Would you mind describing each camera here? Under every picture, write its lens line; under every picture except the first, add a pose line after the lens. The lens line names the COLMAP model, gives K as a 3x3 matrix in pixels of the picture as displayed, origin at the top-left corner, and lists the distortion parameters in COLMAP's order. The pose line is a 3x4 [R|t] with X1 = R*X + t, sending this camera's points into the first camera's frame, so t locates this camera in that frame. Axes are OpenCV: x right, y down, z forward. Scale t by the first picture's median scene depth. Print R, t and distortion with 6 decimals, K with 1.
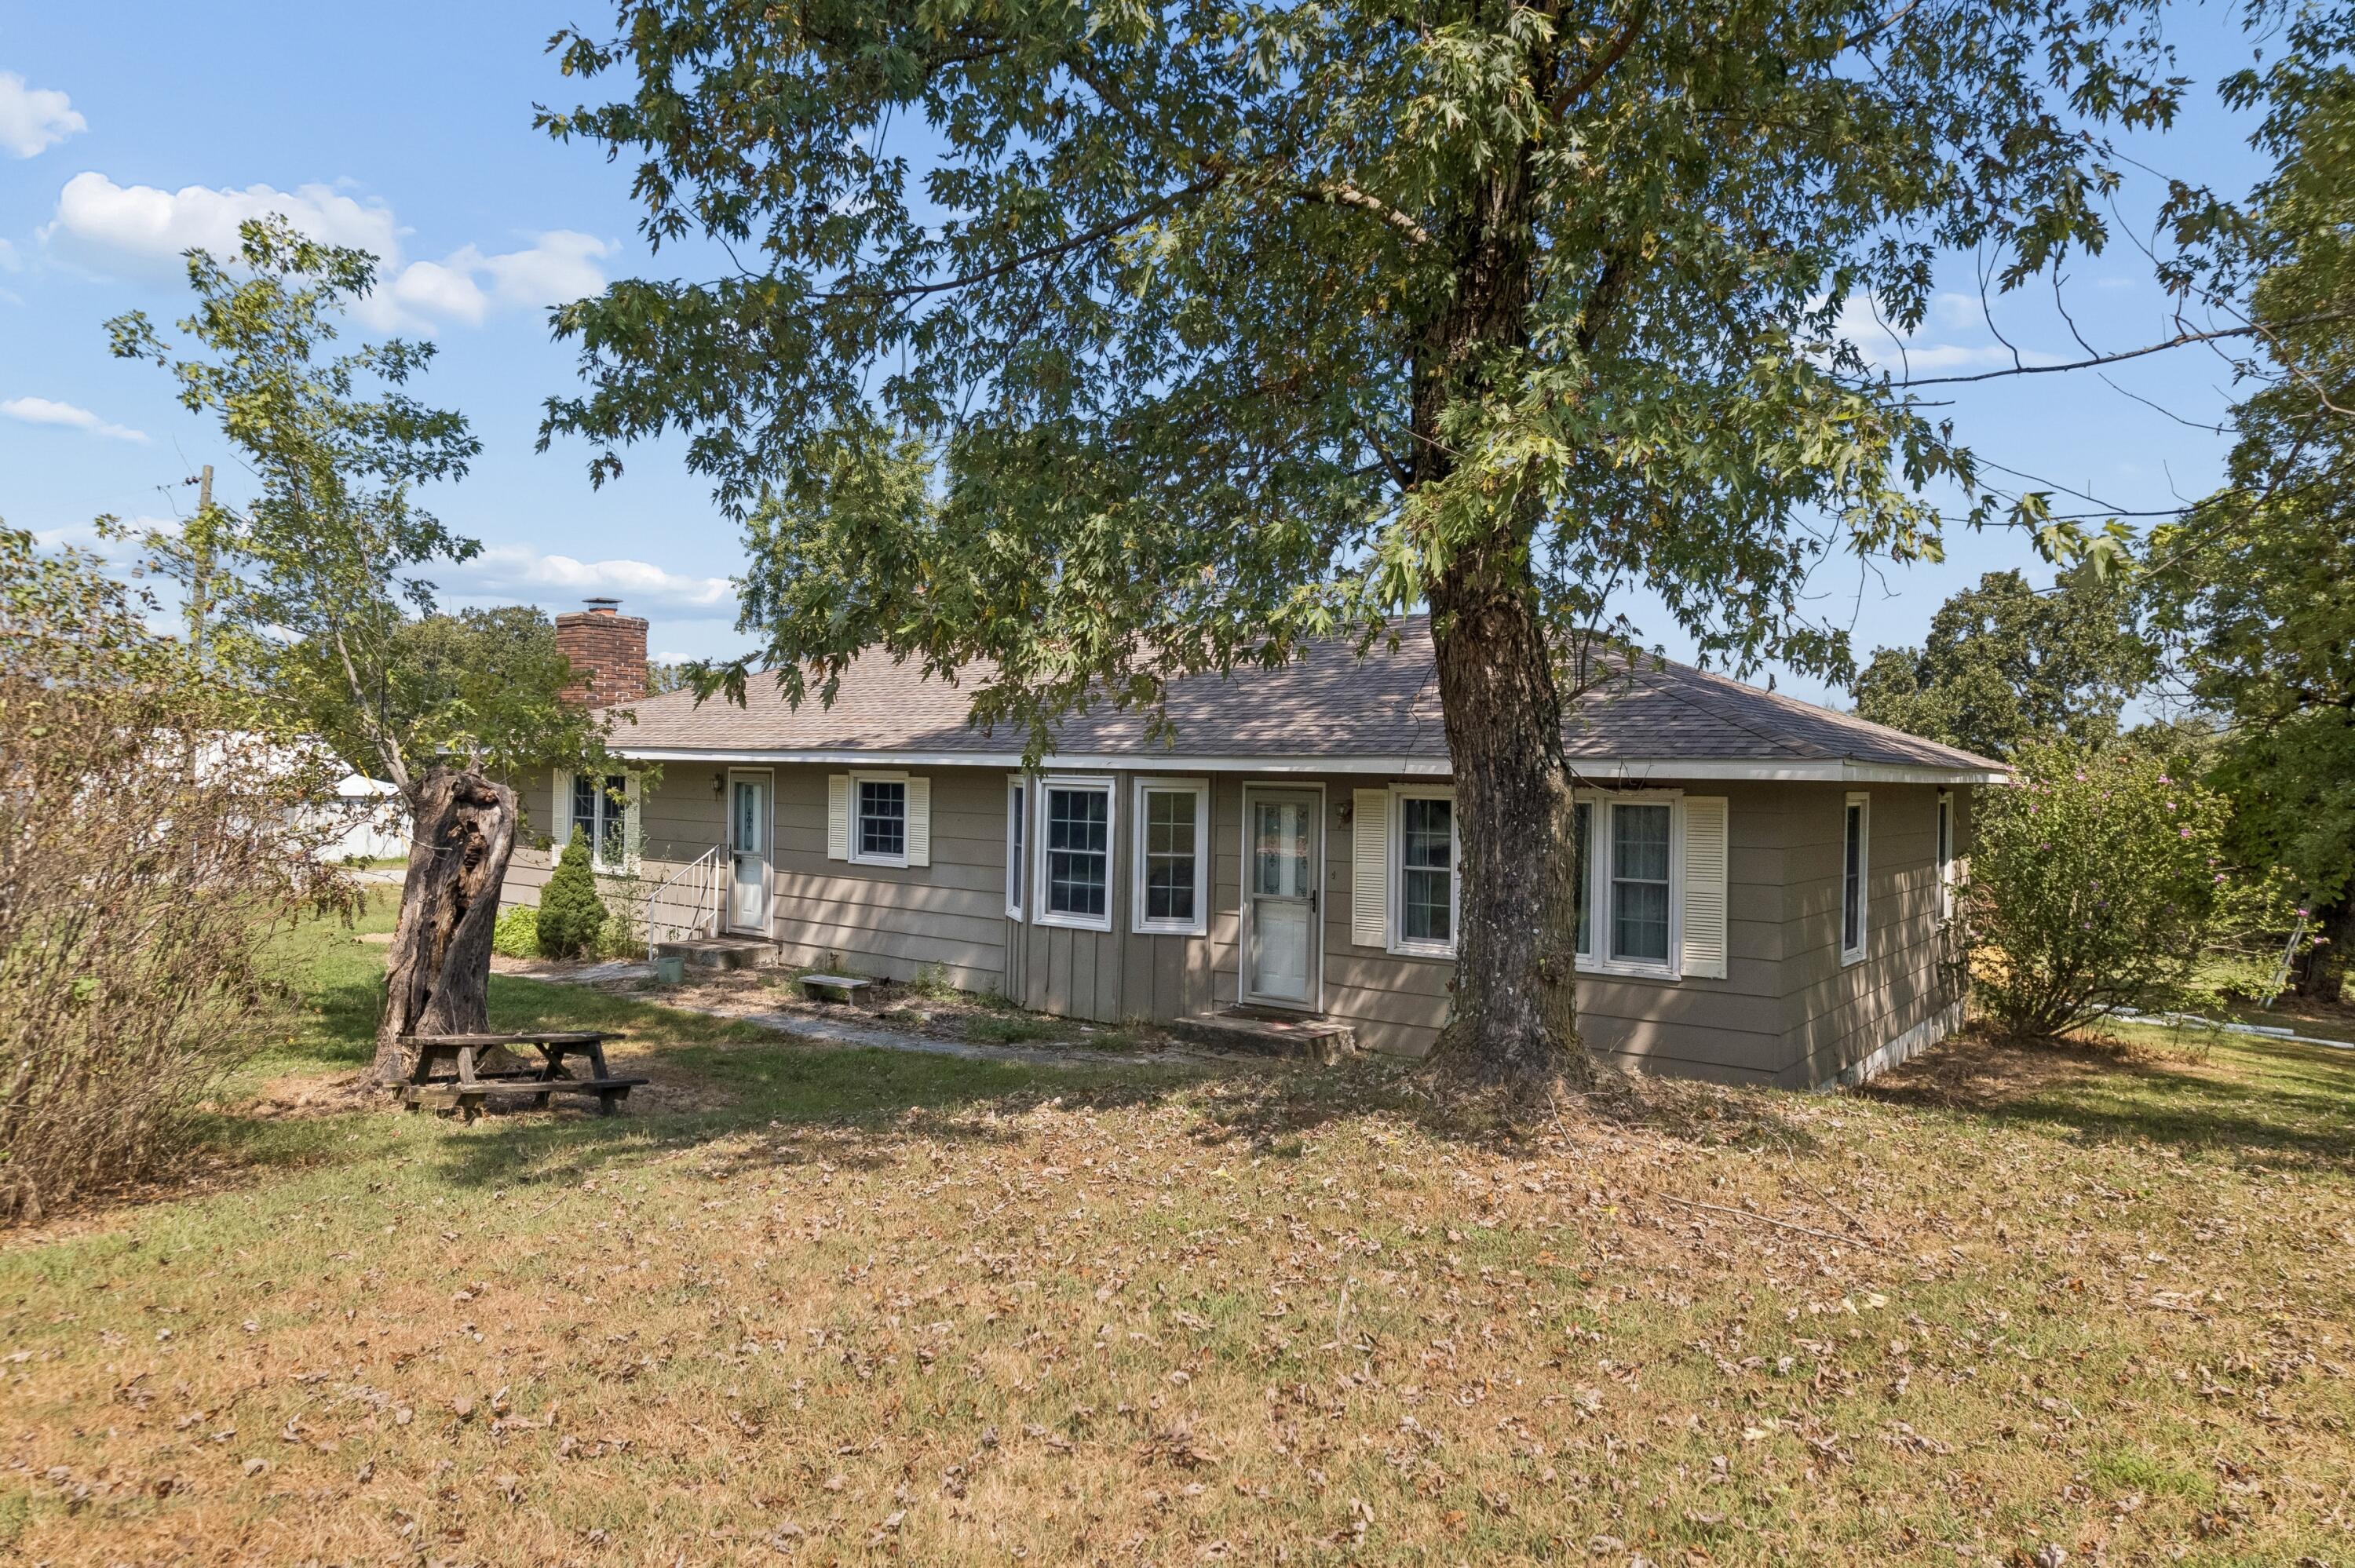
lens RADIAL K [[1554.5, 0, 1184.7], [0, 1554.5, 758.2], [0, 0, 1]] dist [-0.086444, 0.080721]
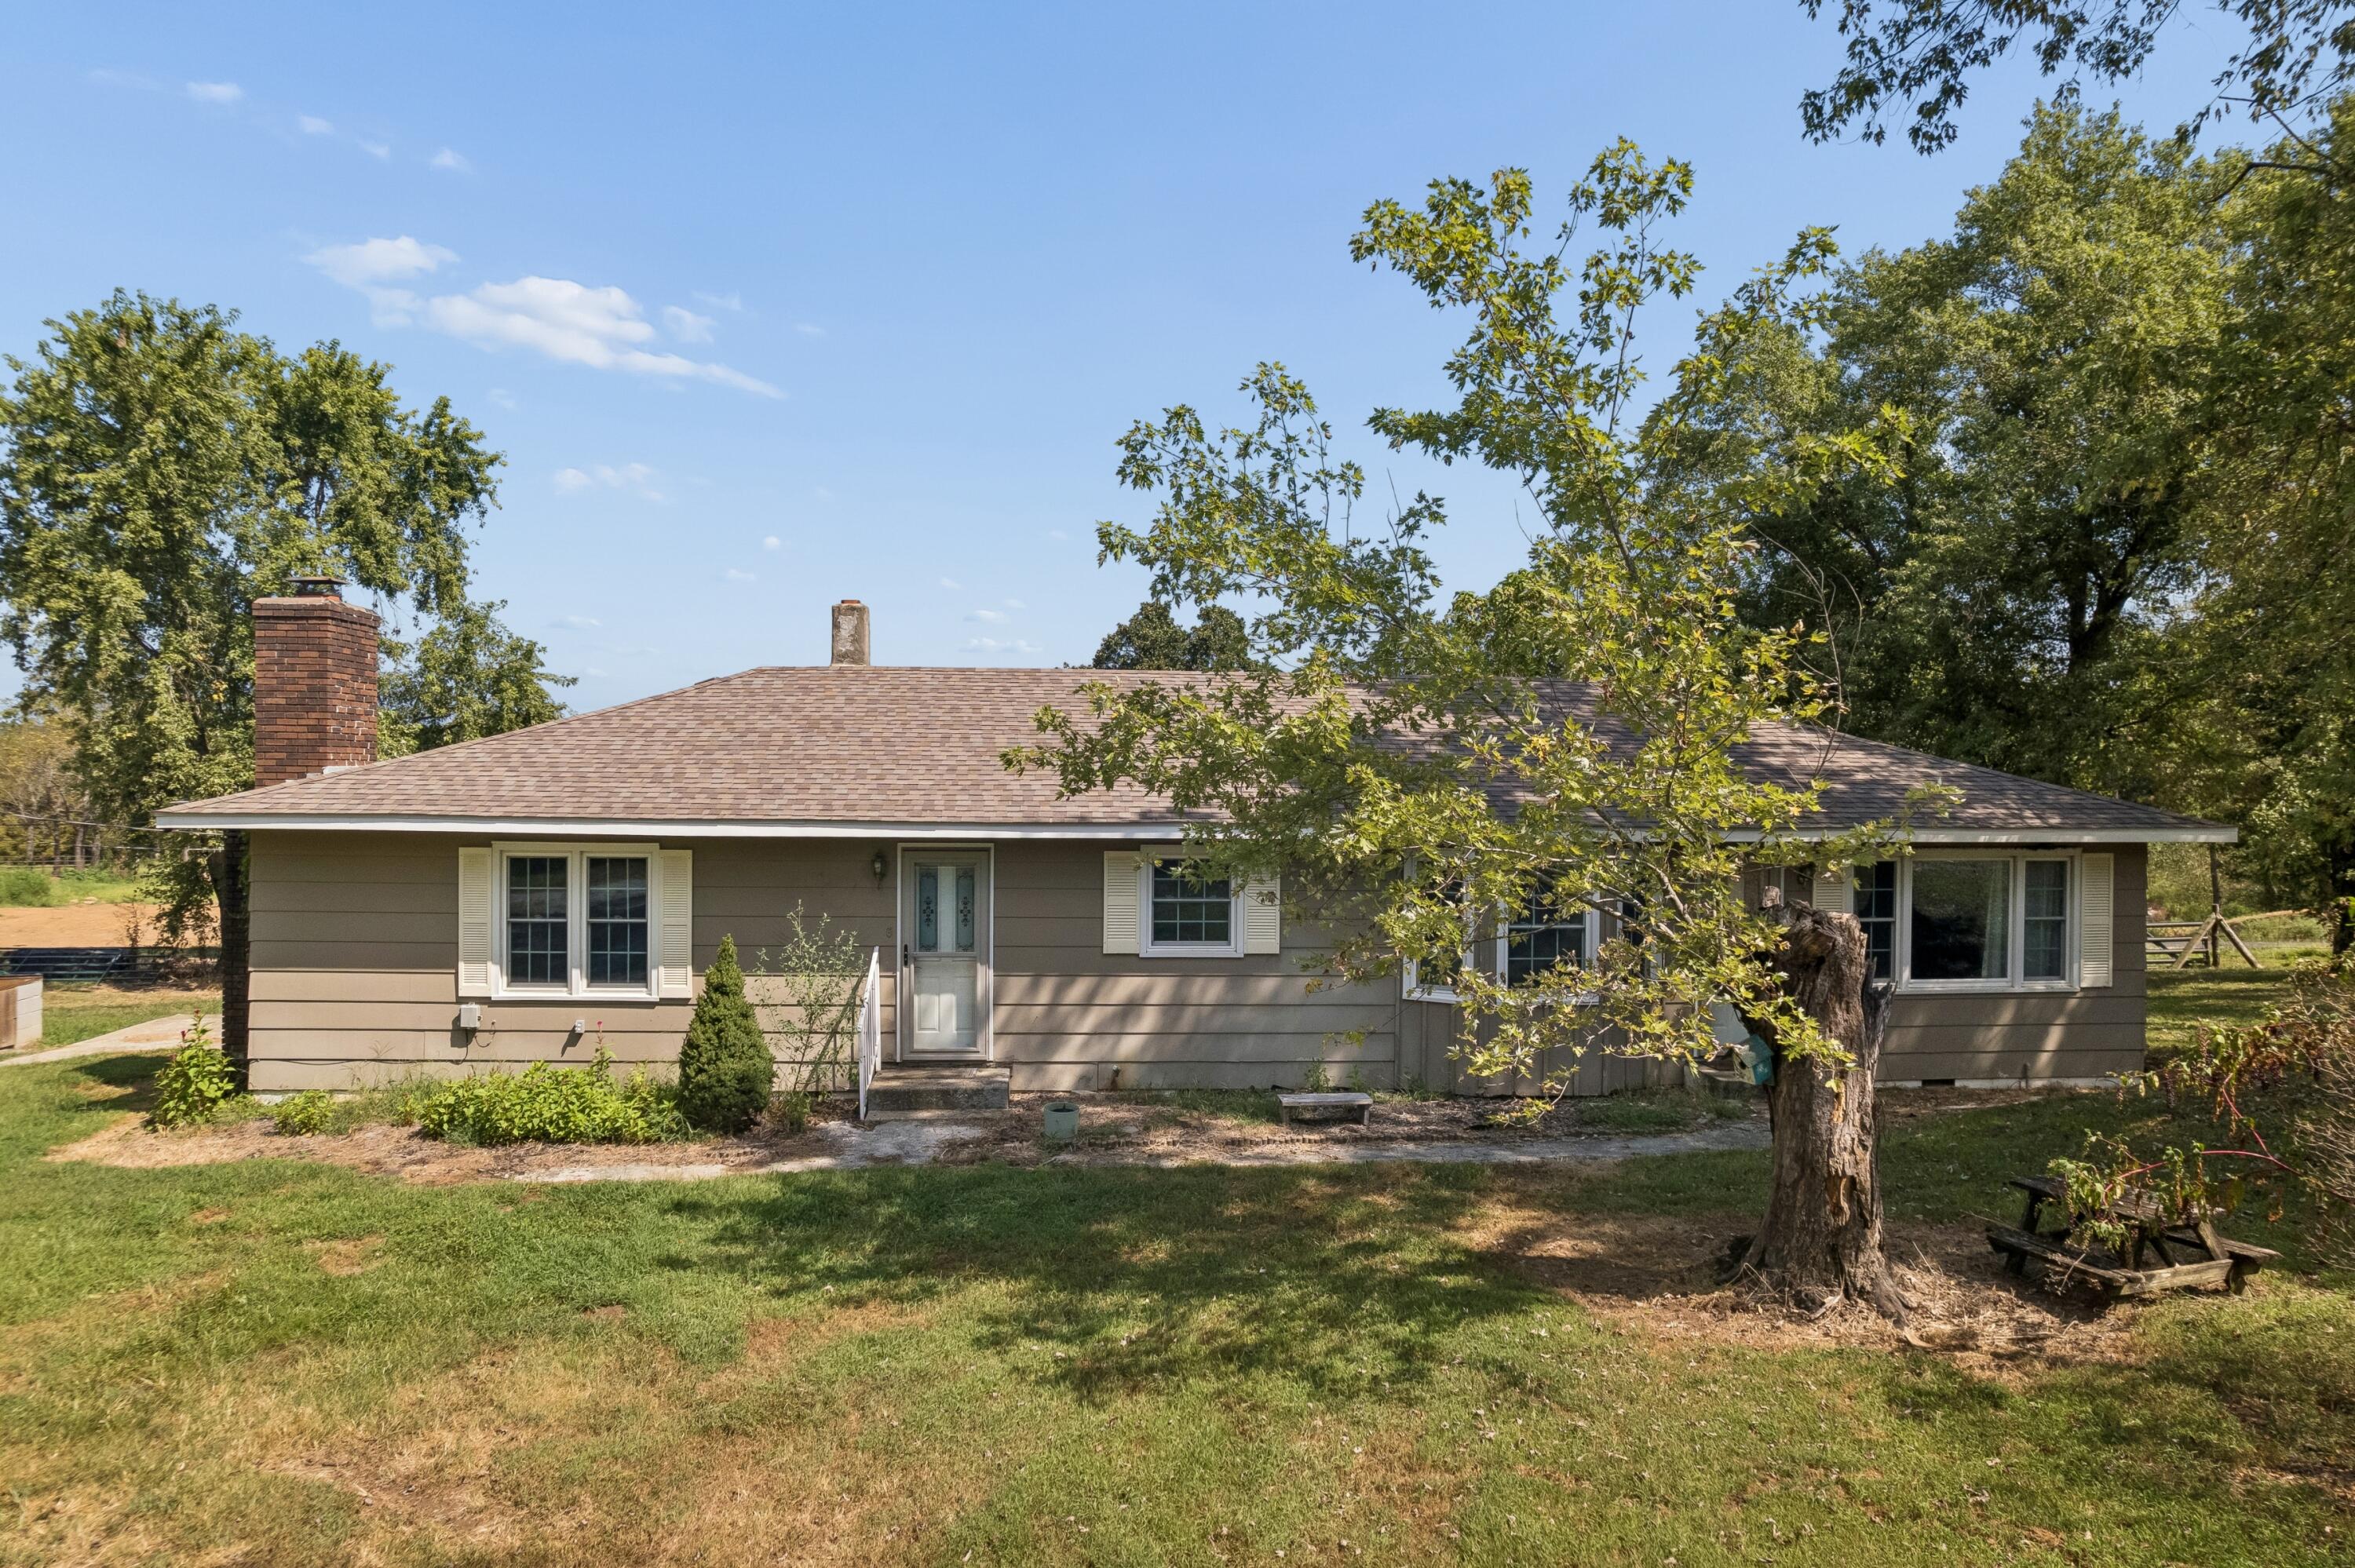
lens RADIAL K [[1554.5, 0, 1184.7], [0, 1554.5, 758.2], [0, 0, 1]] dist [-0.086444, 0.080721]
pose [[0.738332, 0.016631, 0.674232, -0.765507], [0.004248, 0.999561, -0.029308, -0.015220], [-0.674424, 0.024504, 0.737938, 0.359691]]
